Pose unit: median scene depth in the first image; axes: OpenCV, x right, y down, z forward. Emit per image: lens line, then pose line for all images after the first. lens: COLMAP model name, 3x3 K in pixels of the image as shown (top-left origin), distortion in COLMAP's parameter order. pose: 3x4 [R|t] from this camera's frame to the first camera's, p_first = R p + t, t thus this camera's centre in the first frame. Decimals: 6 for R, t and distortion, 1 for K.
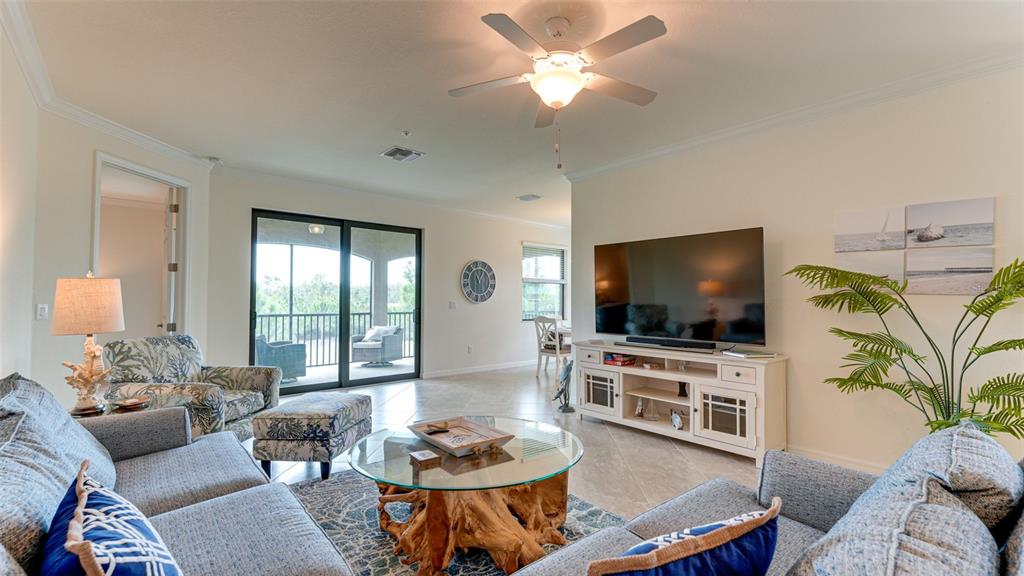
lens RADIAL K [[453.3, 0, 512.0], [0, 453.3, 288.0], [0, 0, 1]] dist [-0.000950, -0.000076]
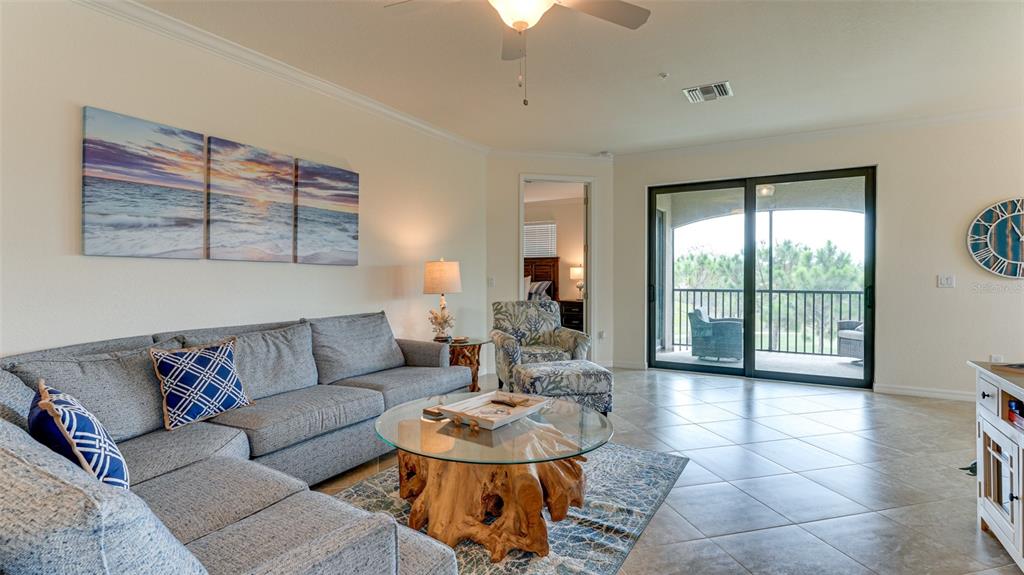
lens RADIAL K [[505.1, 0, 509.2], [0, 505.1, 277.7], [0, 0, 1]] dist [-0.000982, -0.000294]
pose [[0.262136, 0.003348, -0.965025, 0.370892], [0.028223, 0.999540, 0.011135, 0.009497], [0.964618, -0.030154, 0.261921, 0.289011]]
